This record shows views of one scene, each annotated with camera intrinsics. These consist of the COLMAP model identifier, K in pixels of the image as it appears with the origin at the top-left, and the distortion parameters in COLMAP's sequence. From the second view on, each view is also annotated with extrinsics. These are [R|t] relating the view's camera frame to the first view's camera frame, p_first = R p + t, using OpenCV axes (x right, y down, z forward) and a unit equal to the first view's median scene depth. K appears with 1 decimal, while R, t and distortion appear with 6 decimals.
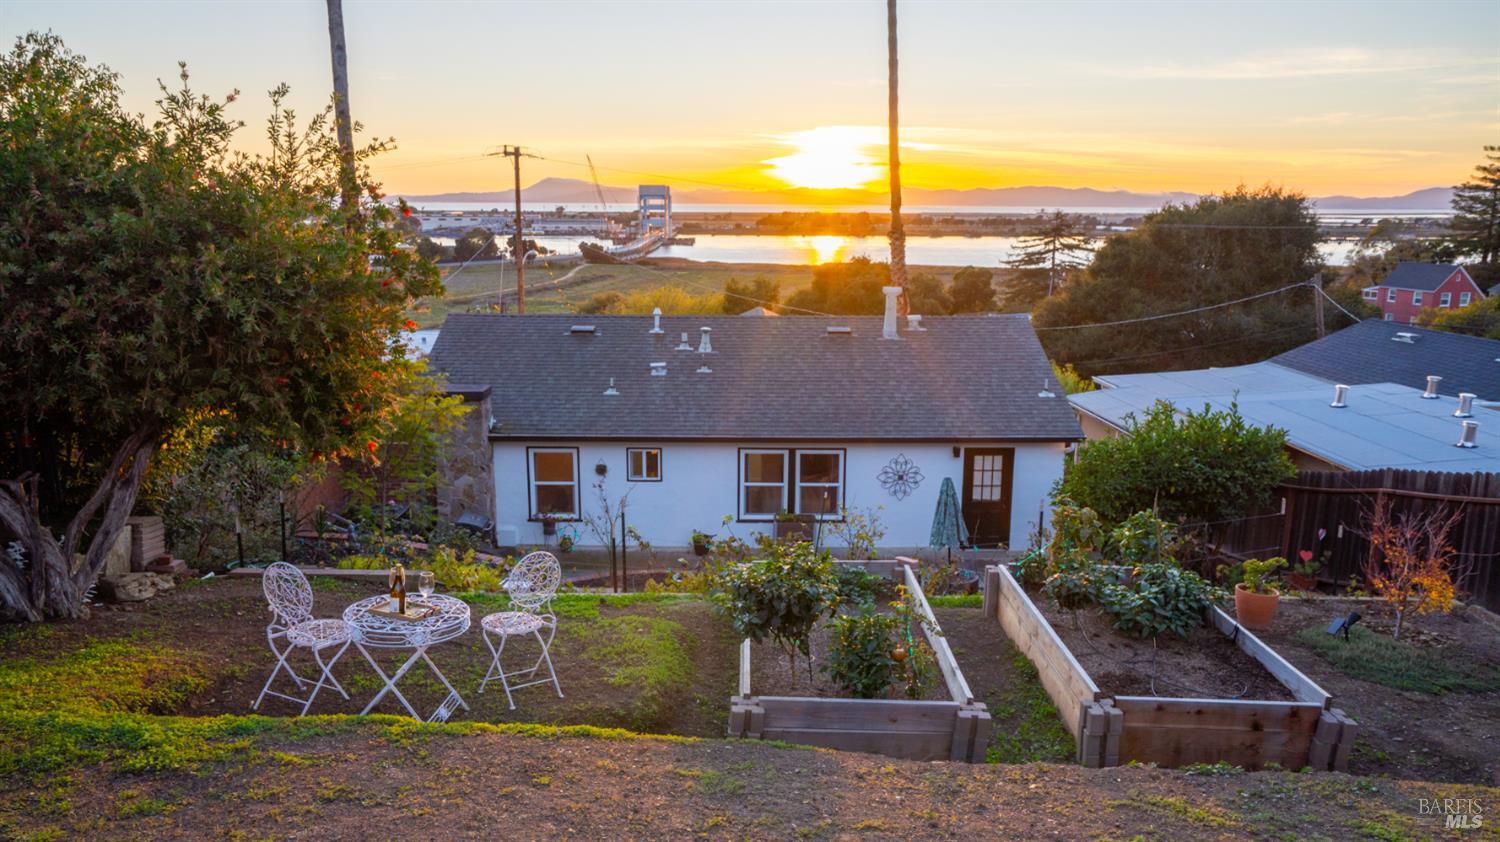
lens RADIAL K [[1047.3, 0, 747.9], [0, 1047.3, 420.9], [0, 0, 1]] dist [-0.009837, 0.042815]
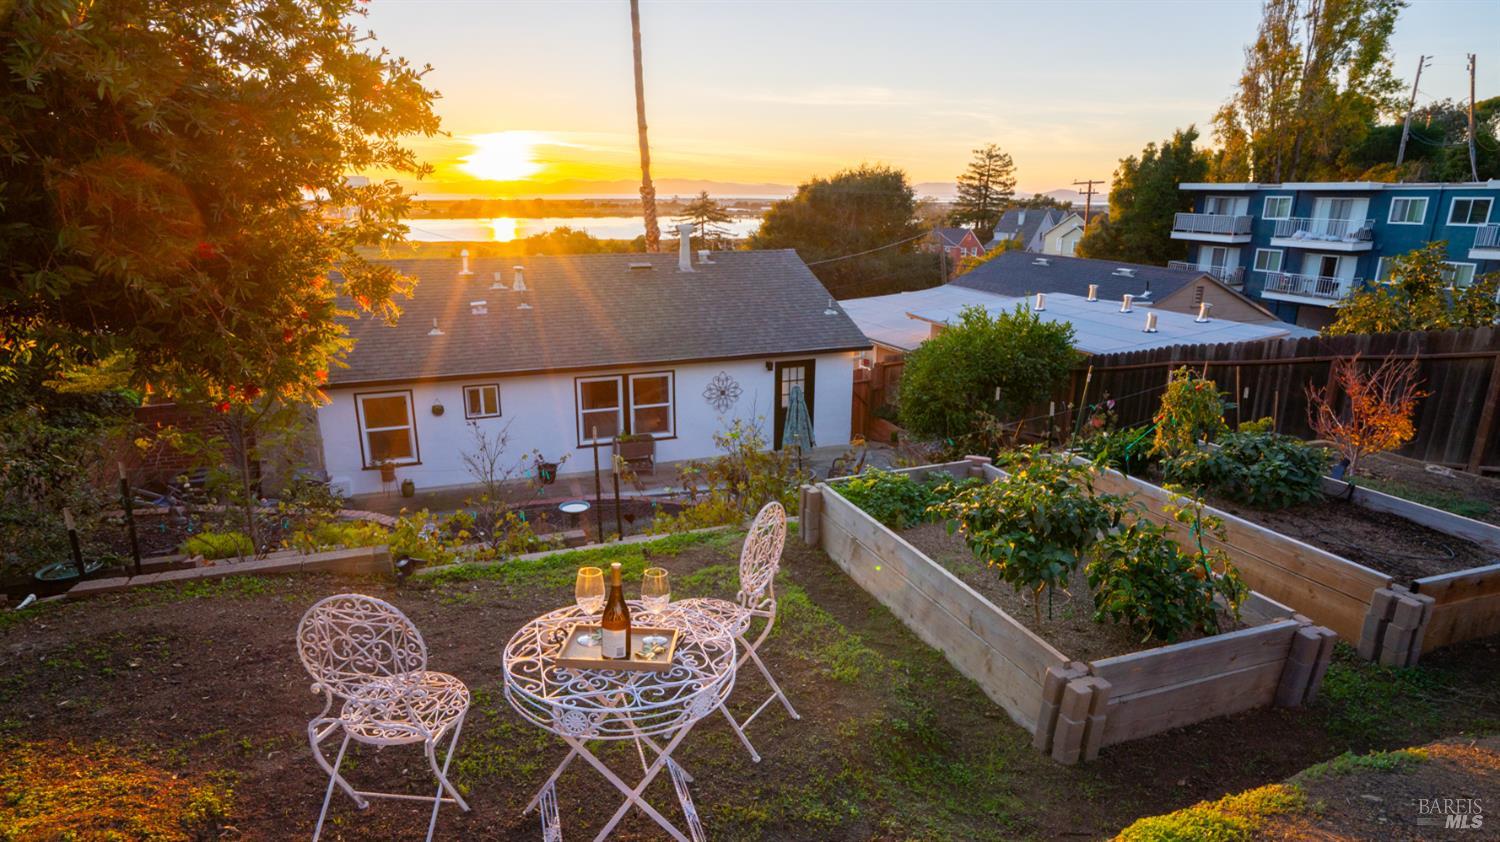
lens RADIAL K [[805.1, 0, 746.4], [0, 805.1, 419.9], [0, 0, 1]] dist [-0.036916, 0.007386]
pose [[0.937883, -0.094675, 0.333784, -0.118295], [0.070257, 0.993943, 0.084510, 0.011852], [-0.339763, -0.055810, 0.938854, 0.184794]]
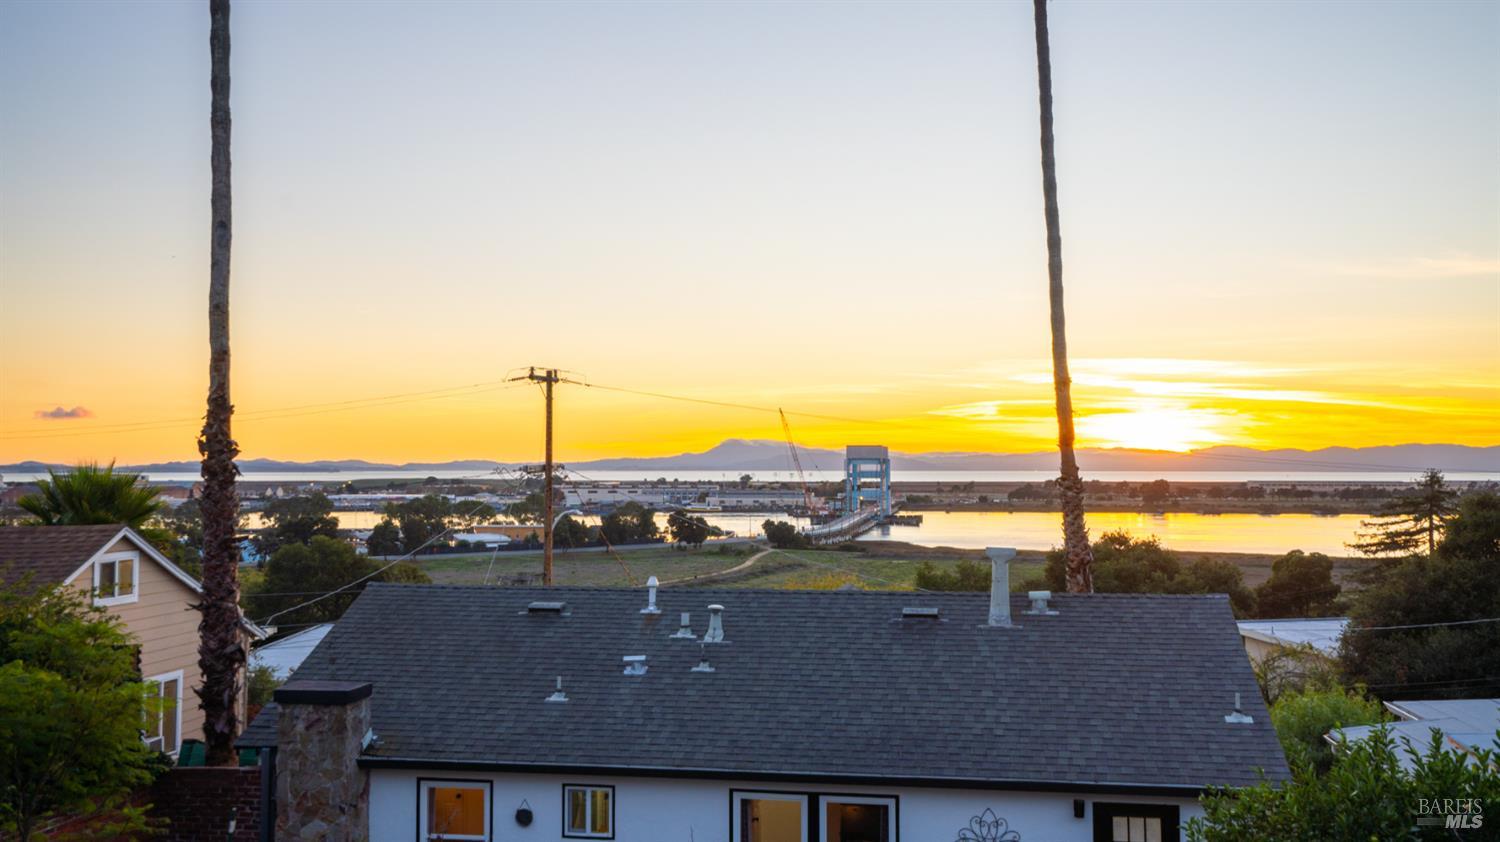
lens RADIAL K [[1430.0, 0, 747.4], [0, 1430.0, 416.2], [0, 0, 1]] dist [0.062947, 0.000000]
pose [[0.985026, -0.012640, -0.171942, 0.153594], [-0.029065, 0.970860, -0.237879, 0.012726], [0.169938, 0.239315, 0.955955, 0.102475]]
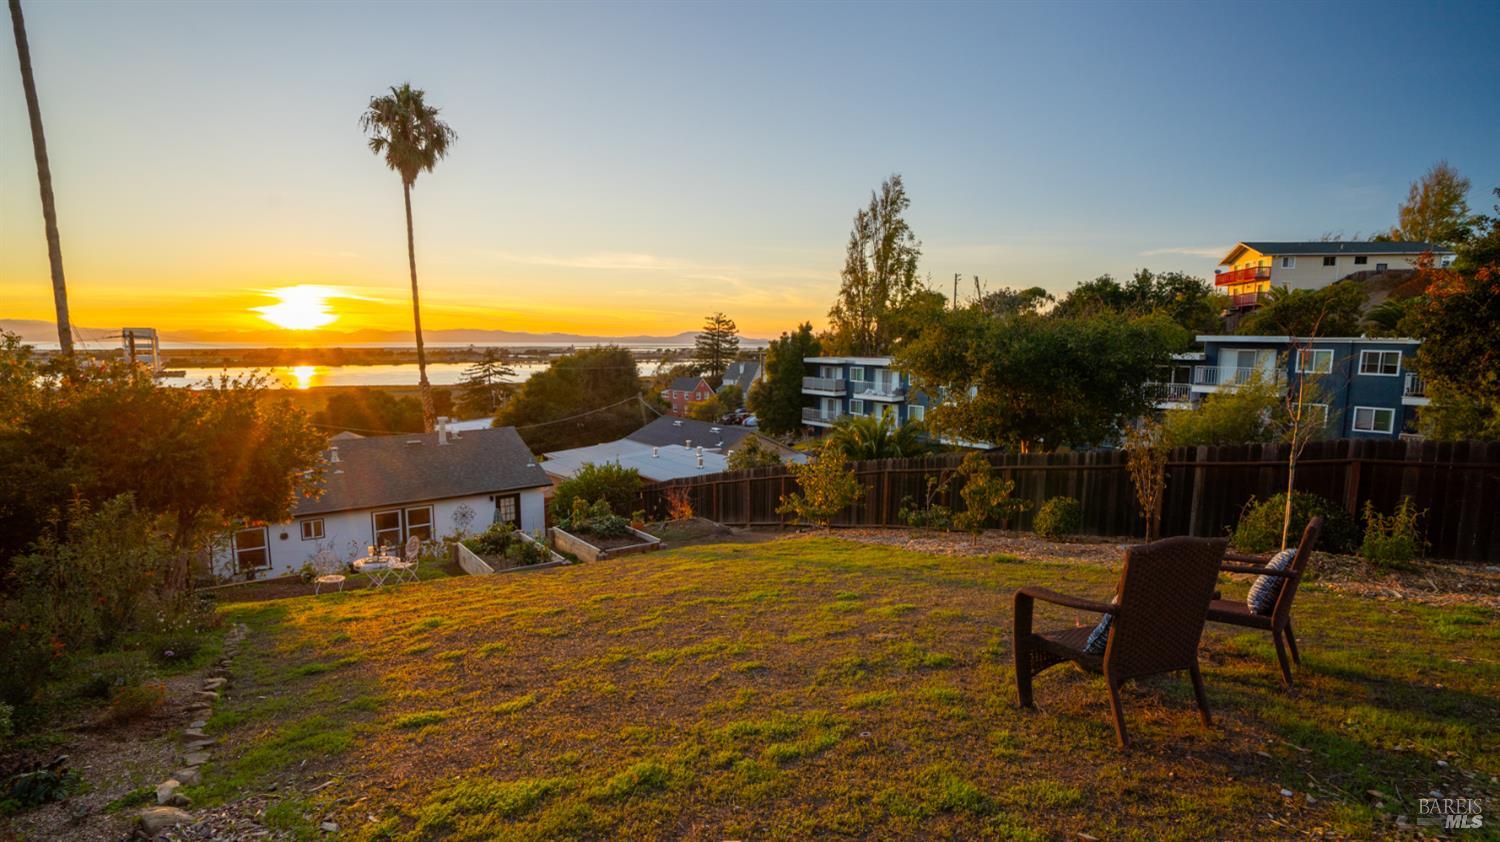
lens RADIAL K [[690.2, 0, 744.6], [0, 690.2, 427.3], [0, 0, 1]] dist [-0.054679, 0.019633]
pose [[0.797882, -0.074683, 0.598169, -0.183692], [0.121389, 0.991874, -0.038079, 0.003500], [-0.590464, 0.102994, 0.800465, -0.337242]]
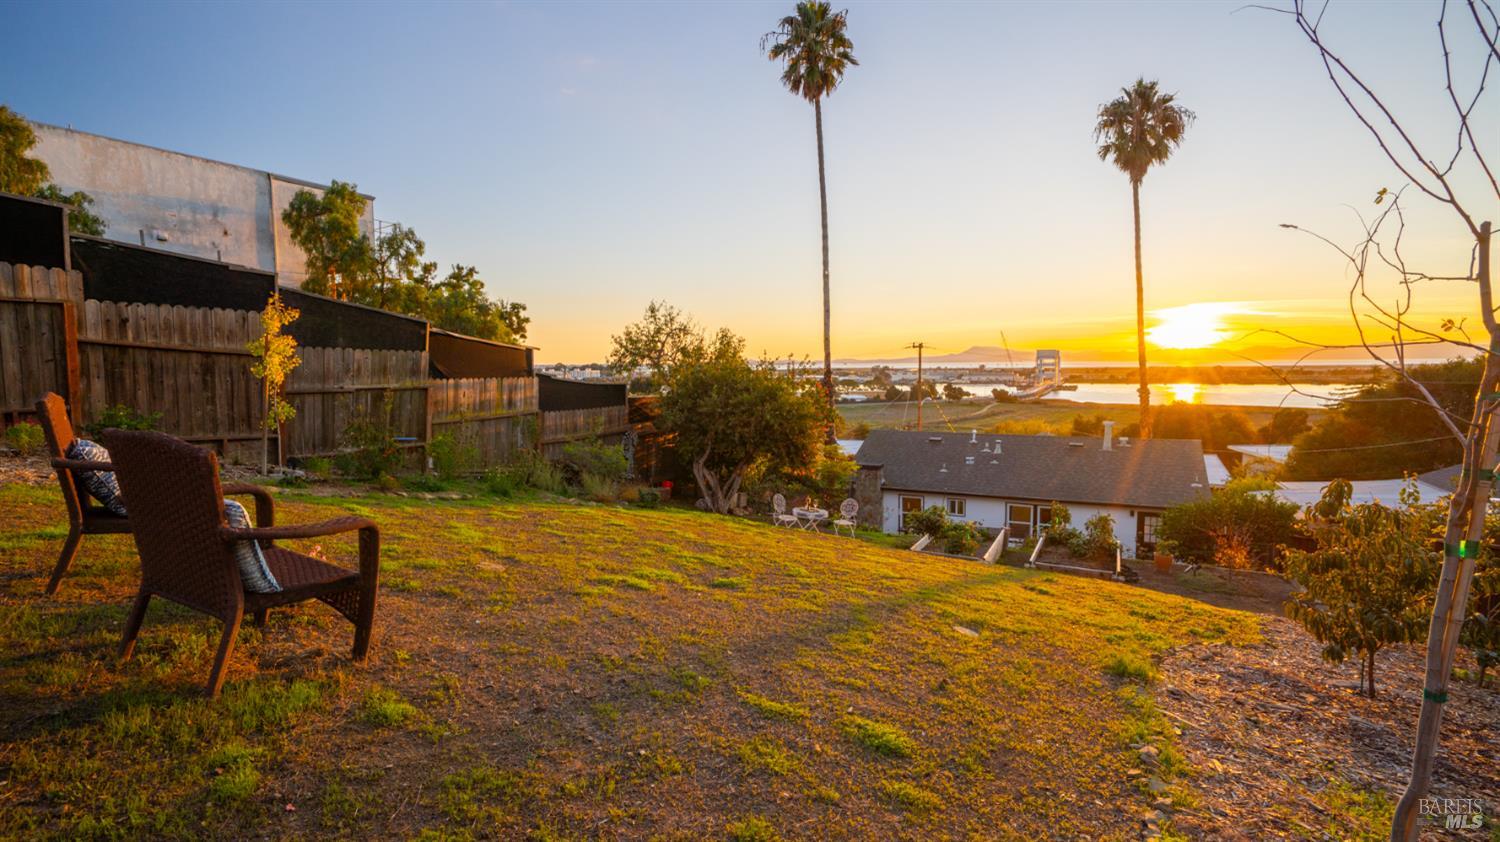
lens RADIAL K [[690.2, 0, 752.7], [0, 690.2, 421.2], [0, 0, 1]] dist [-0.054679, 0.019633]
pose [[0.879395, 0.020942, -0.475632, 0.175060], [-0.078251, 0.991803, -0.101009, 0.041037], [0.469618, 0.126046, 0.873826, -0.333523]]
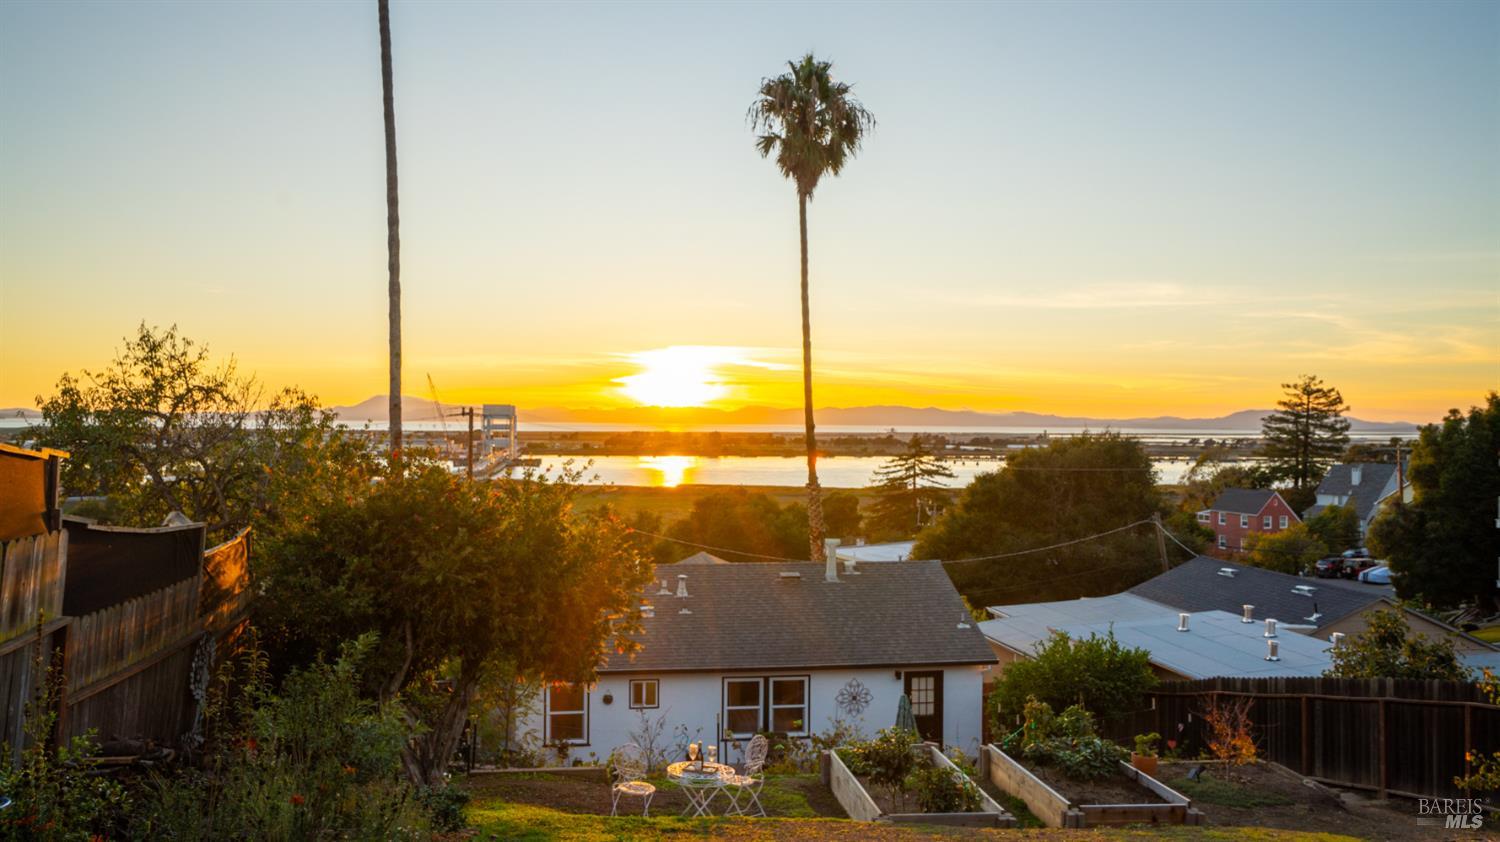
lens RADIAL K [[1097.9, 0, 749.1], [0, 1097.9, 425.4], [0, 0, 1]] dist [-0.001382, 0.032954]
pose [[0.990242, 0.002045, 0.139340, -0.153753], [0.025975, 0.979661, -0.198970, -0.005879], [-0.136913, 0.200648, 0.970049, -0.287036]]
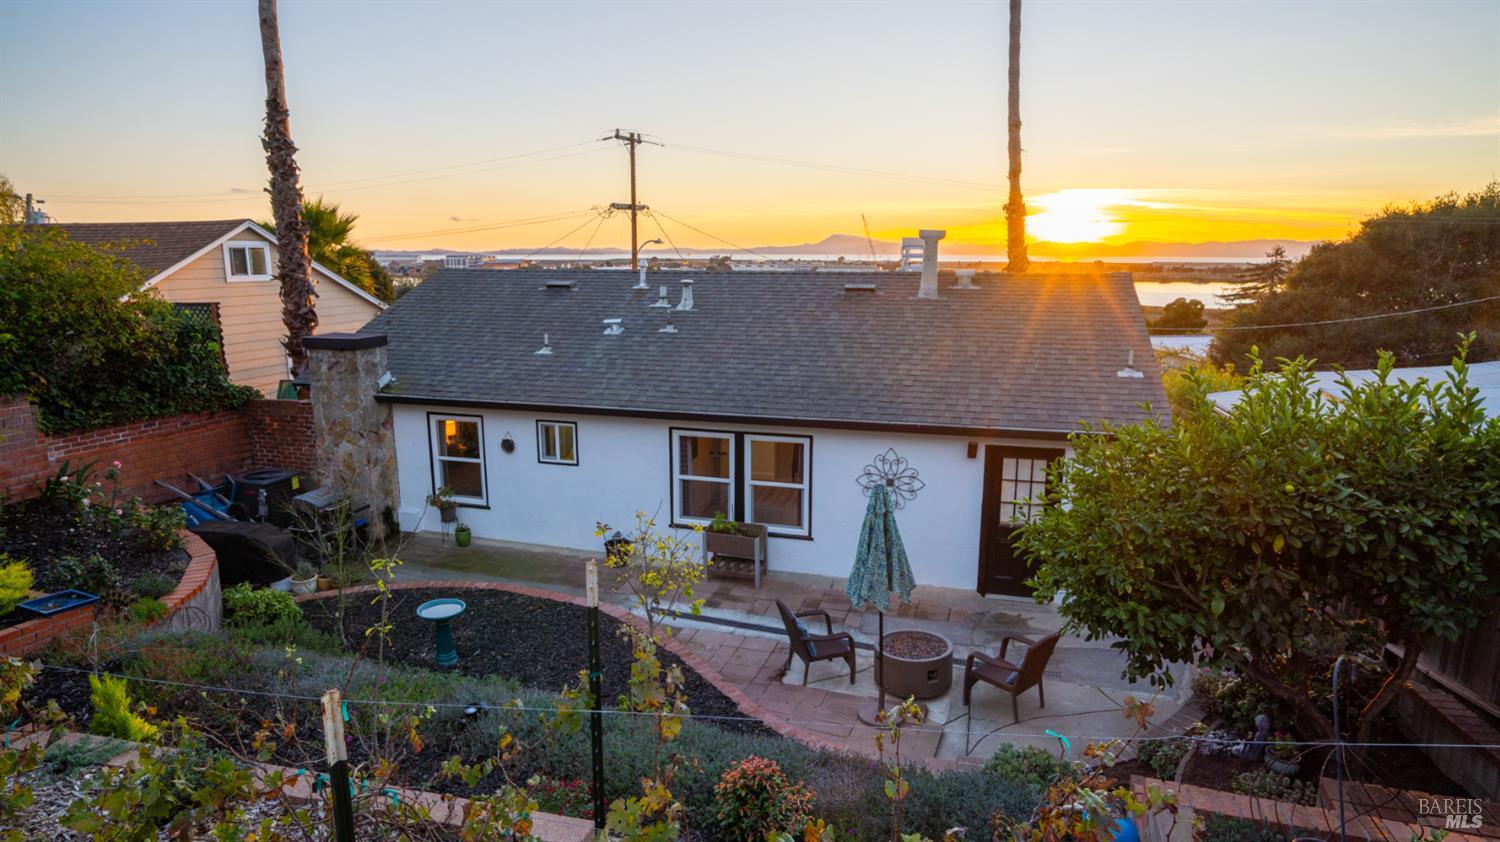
lens RADIAL K [[843.3, 0, 745.2], [0, 843.3, 425.8], [0, 0, 1]] dist [-0.036602, 0.027798]
pose [[0.959385, 0.051887, -0.277287, 0.205344], [-0.053059, 0.998586, 0.003280, 0.019648], [0.277065, 0.011566, 0.960782, 0.433488]]
